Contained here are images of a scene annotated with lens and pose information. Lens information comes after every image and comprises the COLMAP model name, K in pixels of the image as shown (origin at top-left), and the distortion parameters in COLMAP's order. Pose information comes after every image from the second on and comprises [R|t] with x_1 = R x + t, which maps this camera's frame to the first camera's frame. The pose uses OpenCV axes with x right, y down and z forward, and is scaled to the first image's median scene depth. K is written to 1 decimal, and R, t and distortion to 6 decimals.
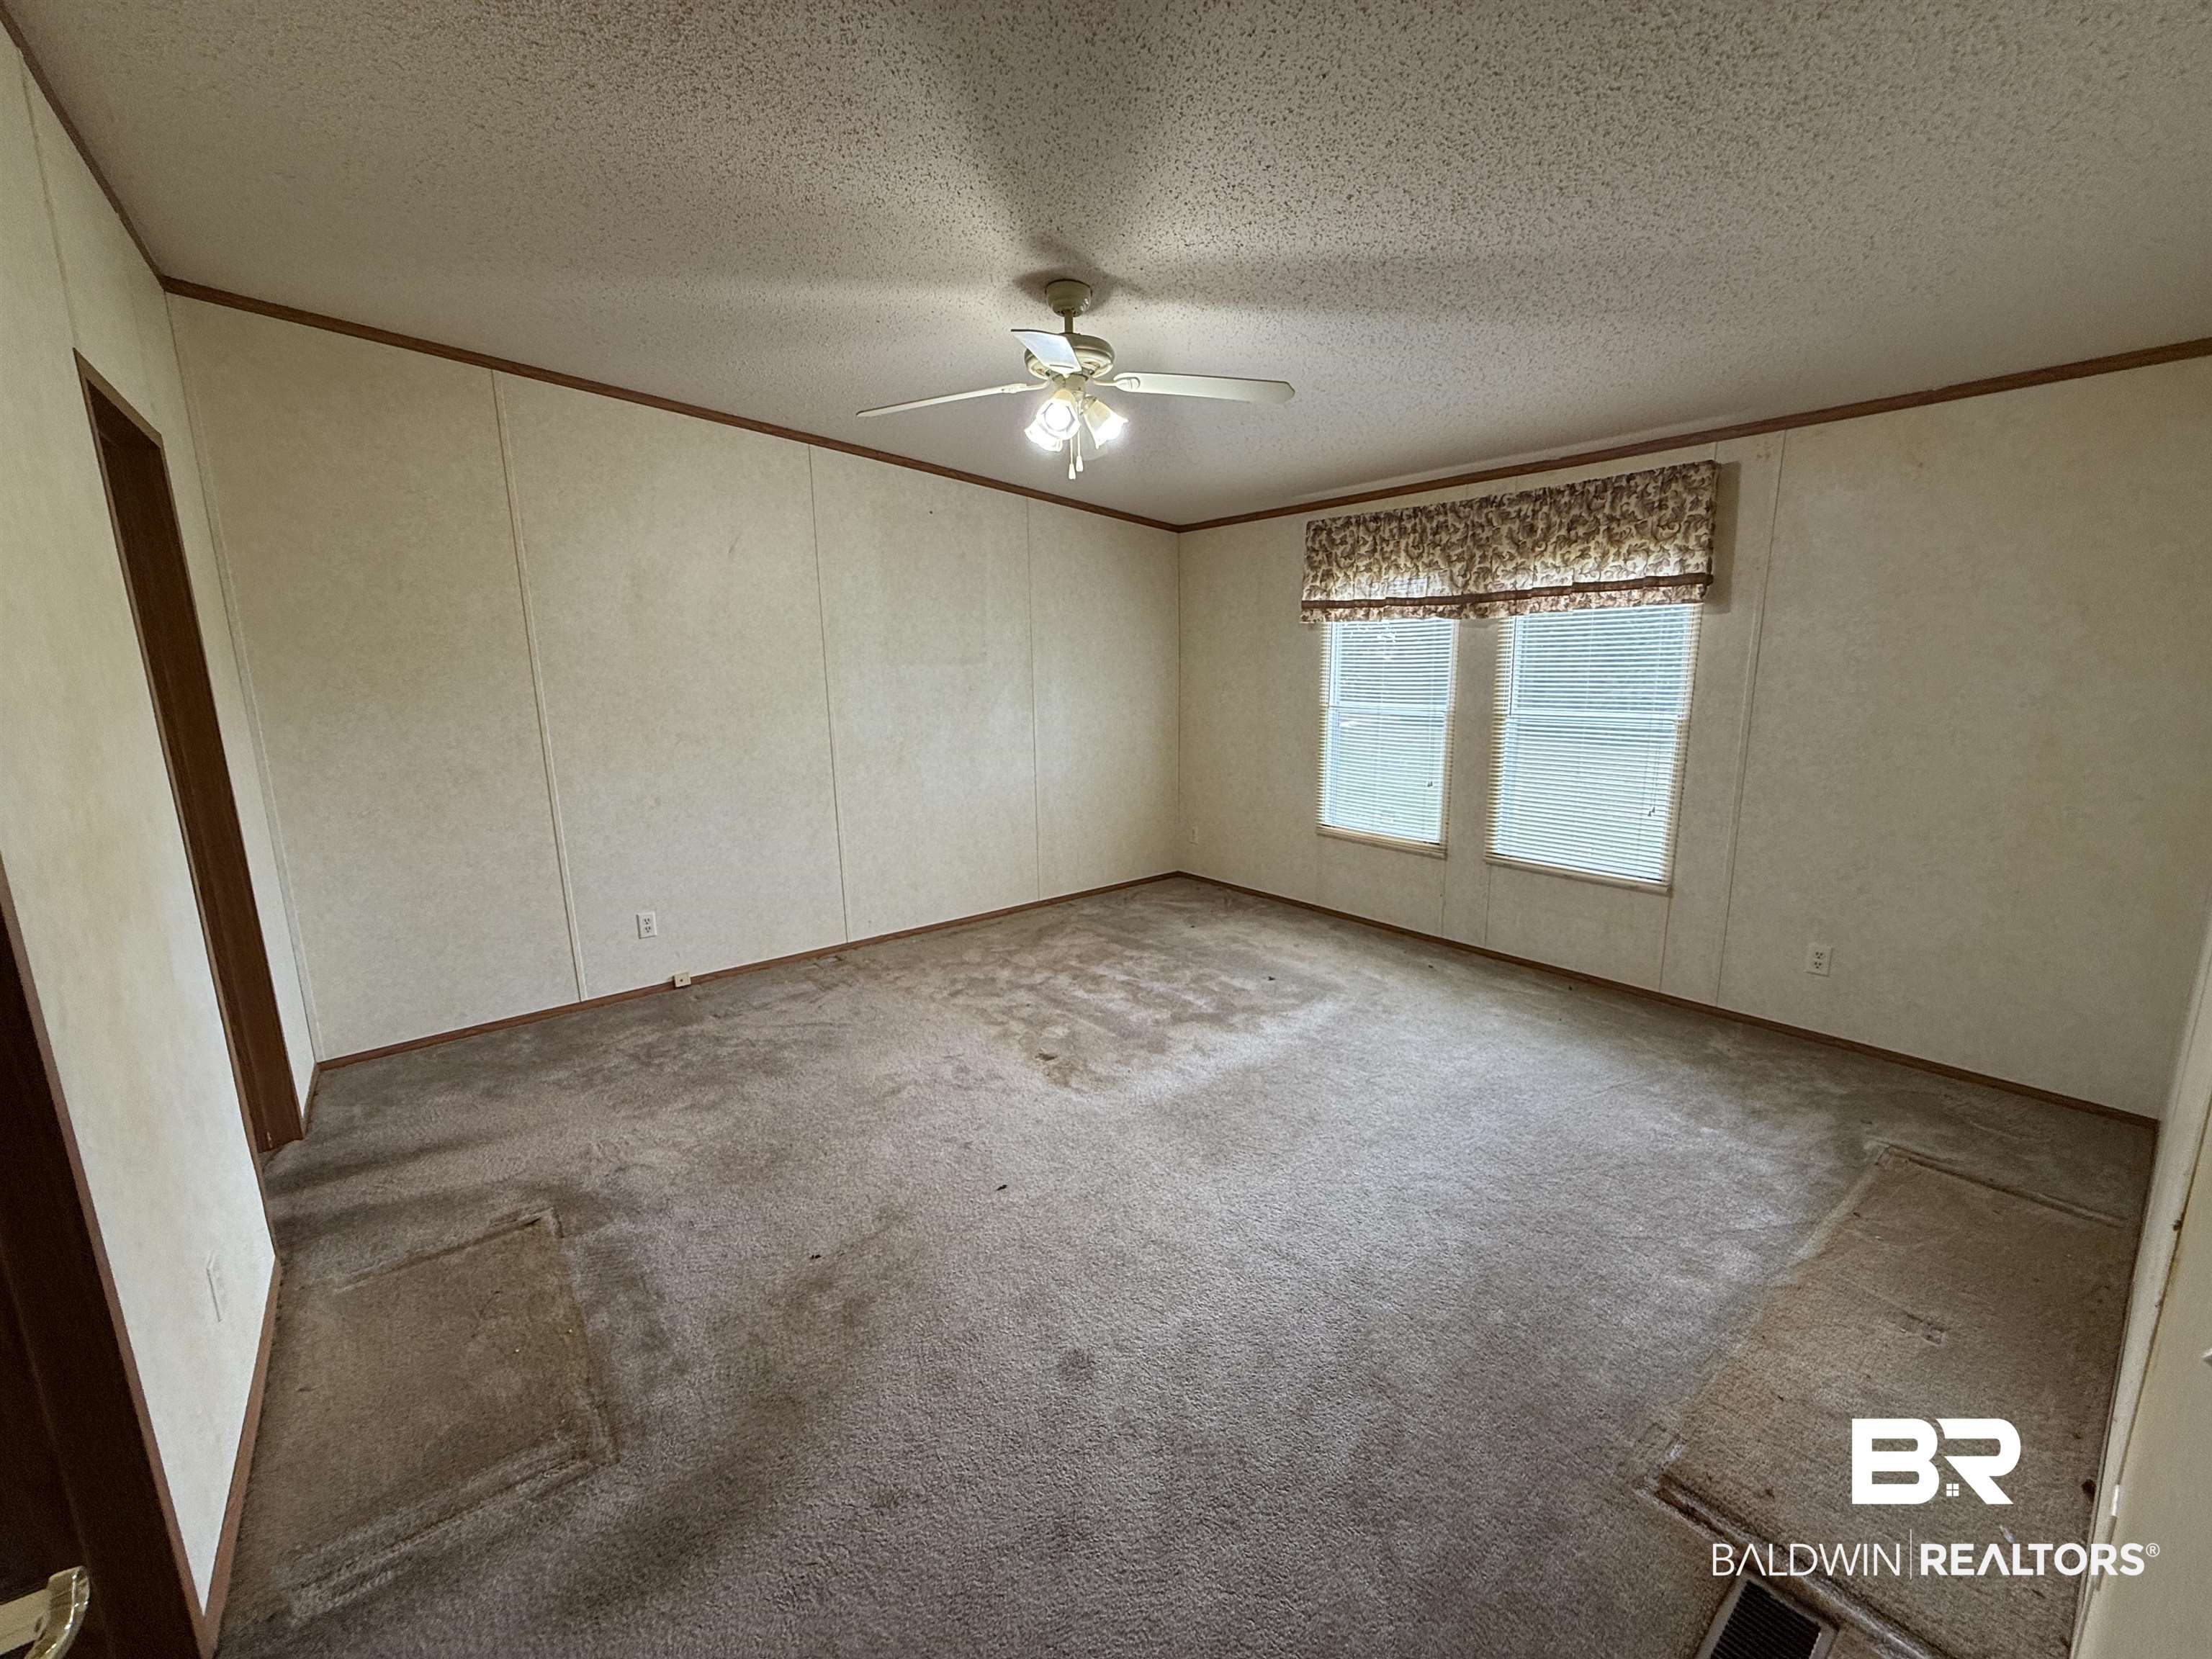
lens RADIAL K [[887.3, 0, 1105.3], [0, 887.3, 830.5], [0, 0, 1]] dist [0.000697, -0.000138]
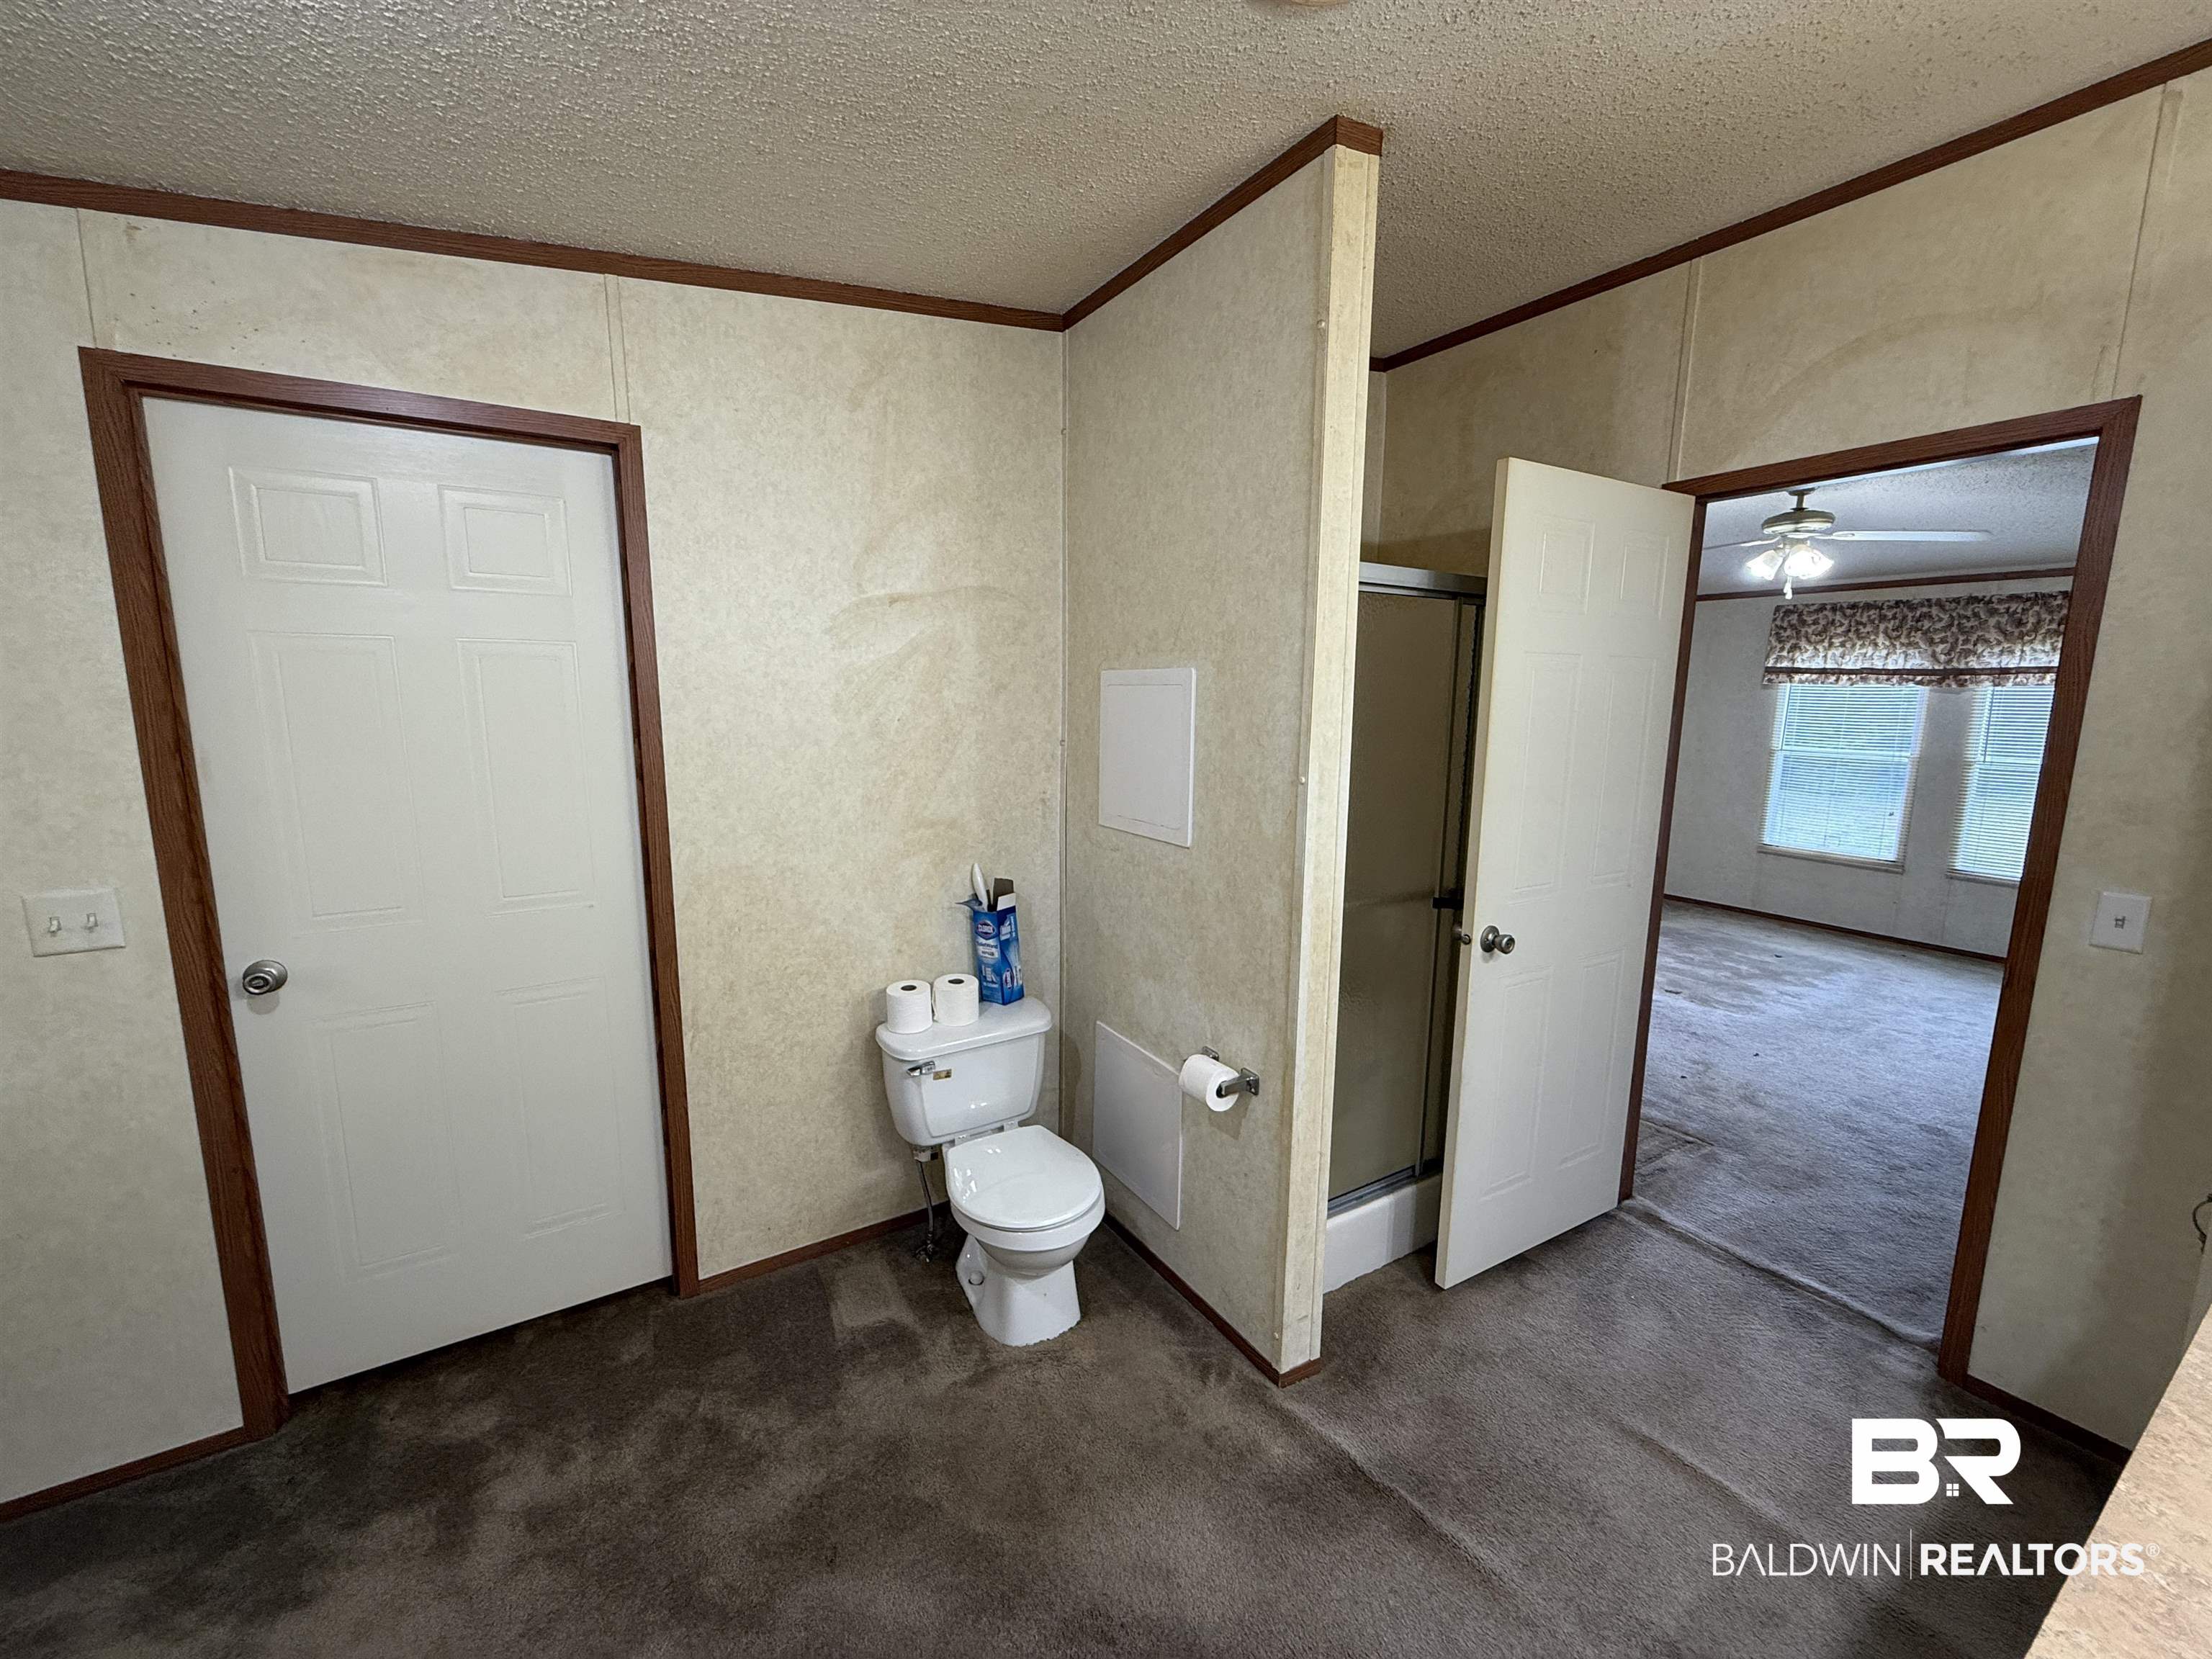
lens RADIAL K [[887.3, 0, 1108.1], [0, 887.3, 829.2], [0, 0, 1]] dist [0.000697, -0.000138]
pose [[0.993947, 0.043979, -0.100670, -0.658450], [-0.047428, 0.998358, -0.032120, 0.067626], [0.099092, 0.036700, 0.994401, -0.398034]]
